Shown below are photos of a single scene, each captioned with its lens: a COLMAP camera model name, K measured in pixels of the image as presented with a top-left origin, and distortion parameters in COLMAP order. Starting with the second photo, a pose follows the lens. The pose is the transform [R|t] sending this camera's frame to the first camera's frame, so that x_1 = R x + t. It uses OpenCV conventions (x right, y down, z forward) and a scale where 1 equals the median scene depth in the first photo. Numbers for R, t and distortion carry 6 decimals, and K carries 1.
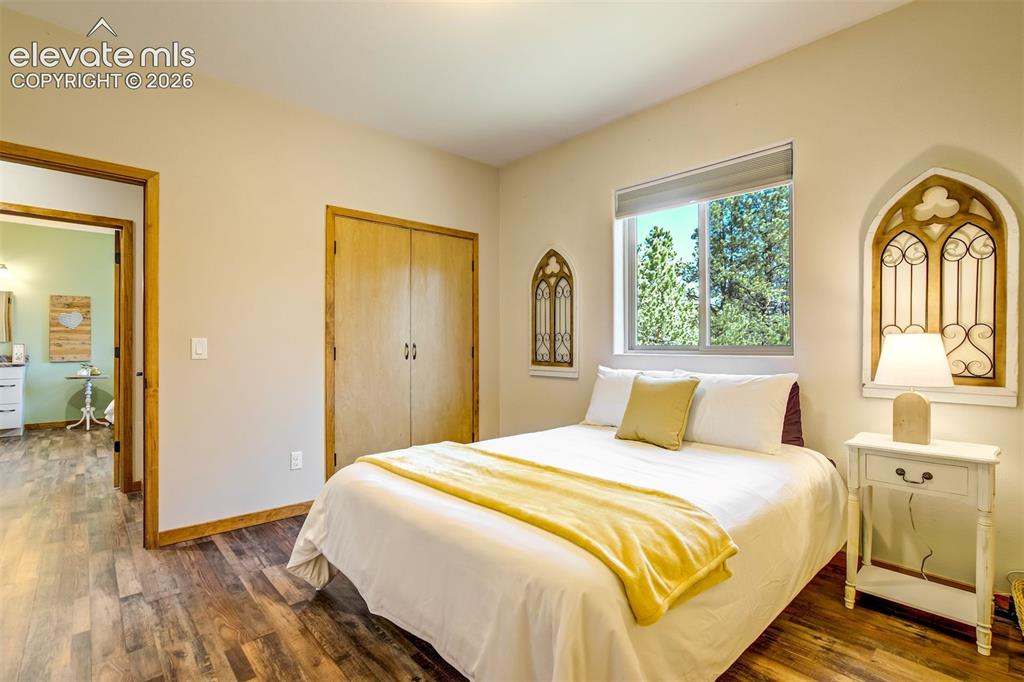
lens RADIAL K [[513.3, 0, 516.4], [0, 513.3, 343.3], [0, 0, 1]] dist [0.019850, -0.000513]
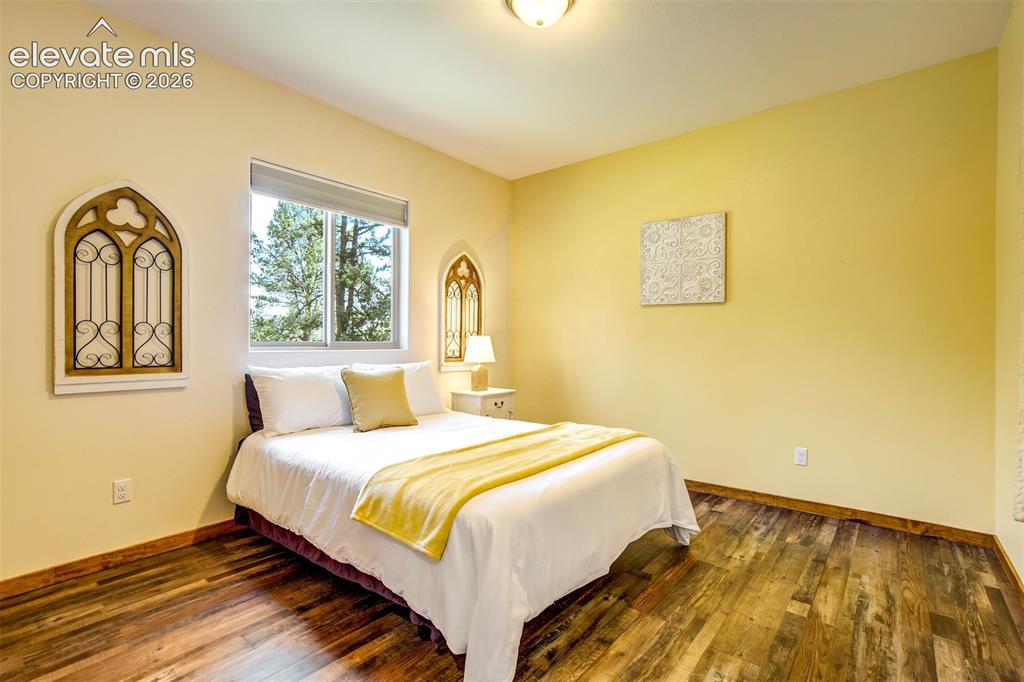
lens RADIAL K [[477.0, 0, 513.1], [0, 477.0, 361.1], [0, 0, 1]] dist [-0.057330, 0.026399]
pose [[-0.158968, -0.040205, 0.986465, -0.581876], [-0.008508, 0.999189, 0.039352, 0.002419], [-0.987247, -0.002138, -0.159182, 0.637561]]
